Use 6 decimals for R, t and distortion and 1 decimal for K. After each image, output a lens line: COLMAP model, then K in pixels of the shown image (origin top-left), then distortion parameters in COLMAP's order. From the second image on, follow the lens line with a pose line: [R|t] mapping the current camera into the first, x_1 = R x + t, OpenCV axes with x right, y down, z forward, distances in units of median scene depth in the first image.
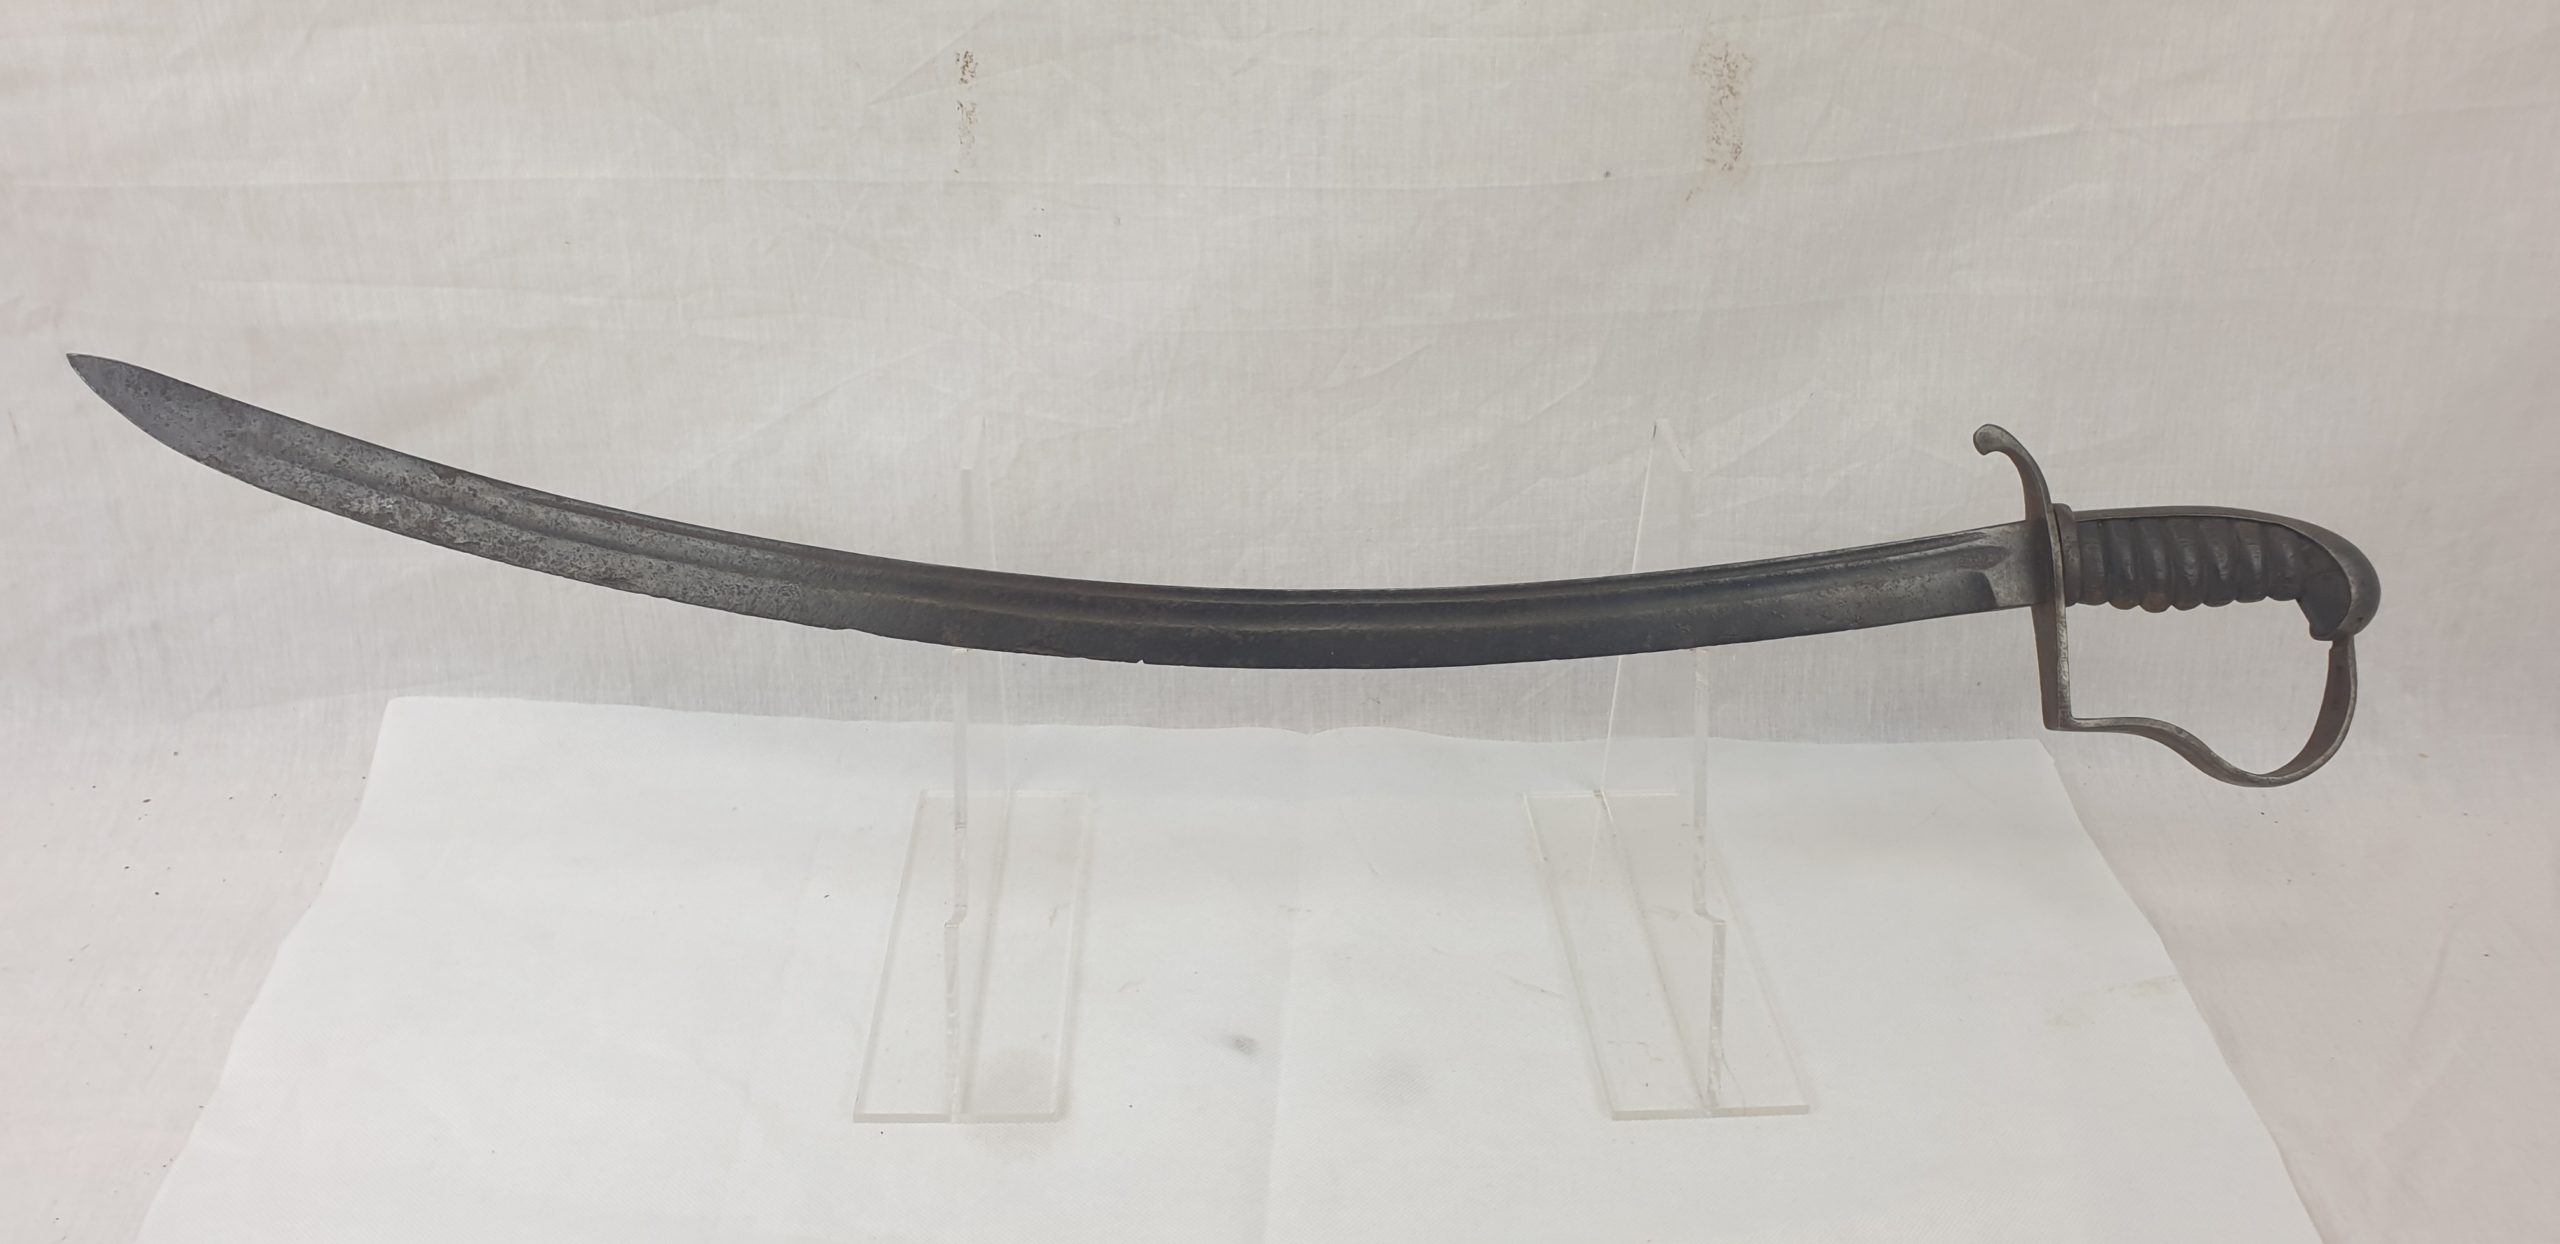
lens RADIAL K [[2110.4, 0, 1264.4], [0, 2110.4, 634.8], [0, 0, 1]] dist [0.022430, -0.025175]
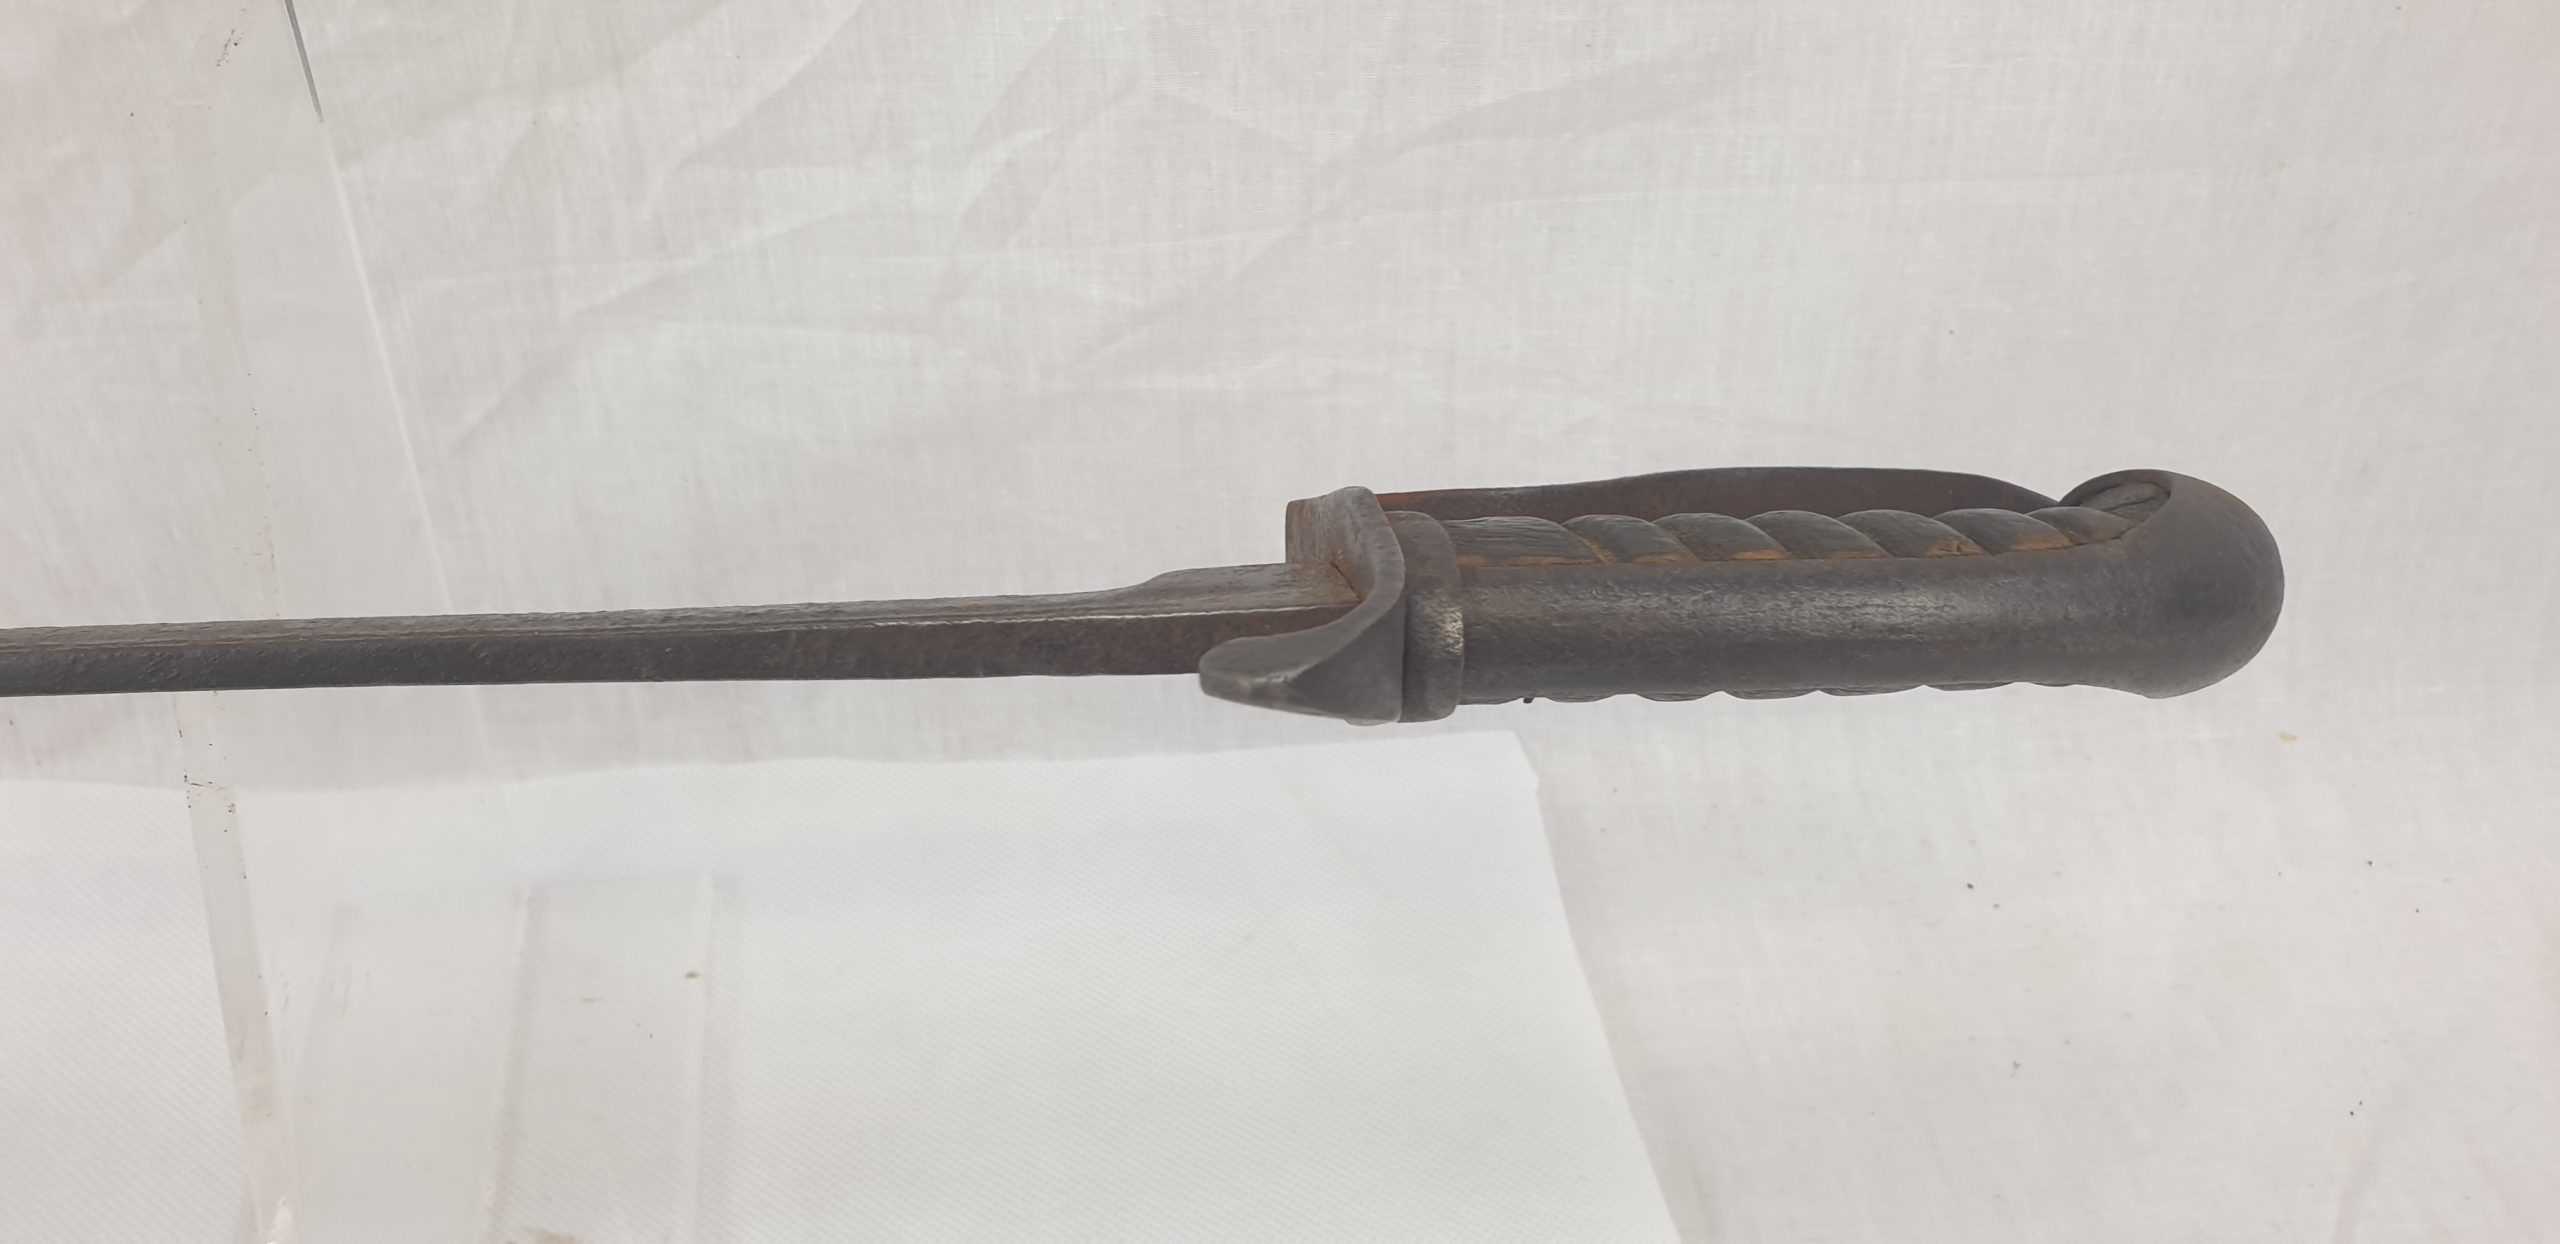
lens RADIAL K [[2118.5, 0, 1303.0], [0, 2118.5, 665.1], [0, 0, 1]] dist [0.006361, -0.050847]
pose [[0.993421, -0.041195, 0.106858, 0.307059], [0.026360, 0.990261, 0.136702, -0.035110], [-0.111449, -0.132986, 0.984832, 0.620587]]
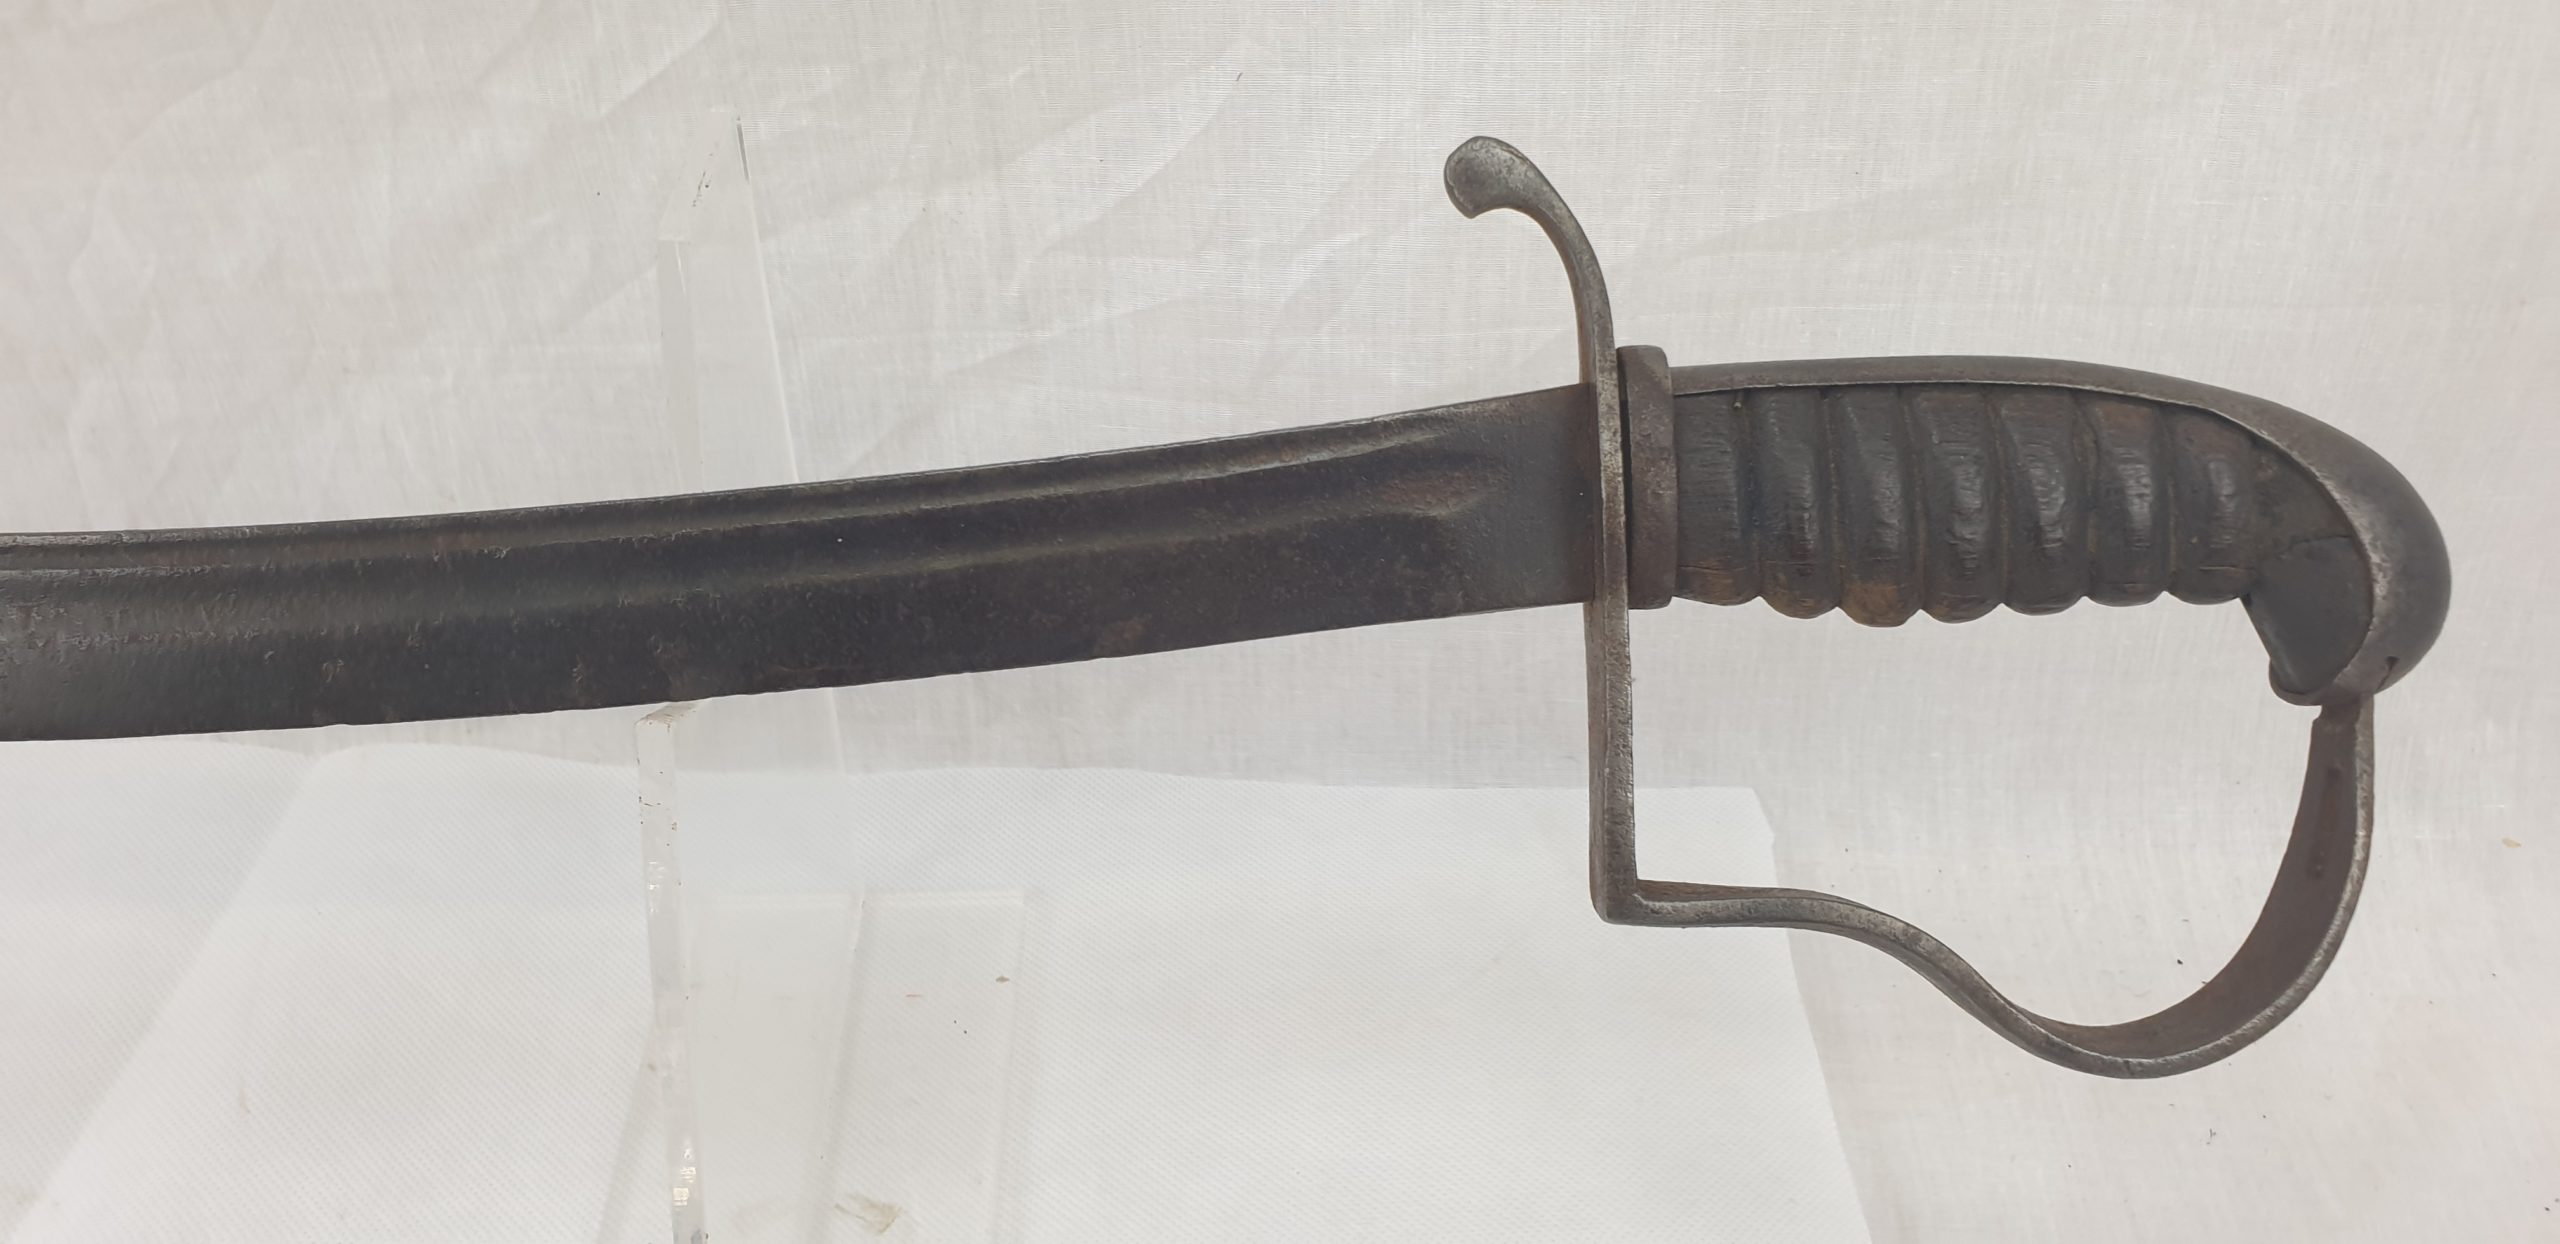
lens RADIAL K [[2110.4, 0, 1305.7], [0, 2110.4, 635.6], [0, 0, 1]] dist [0.022430, -0.025175]
pose [[0.999787, 0.019950, -0.005236, 0.296435], [-0.019223, 0.993286, 0.114081, -0.048899], [0.007476, -0.113956, 0.993458, 0.568290]]
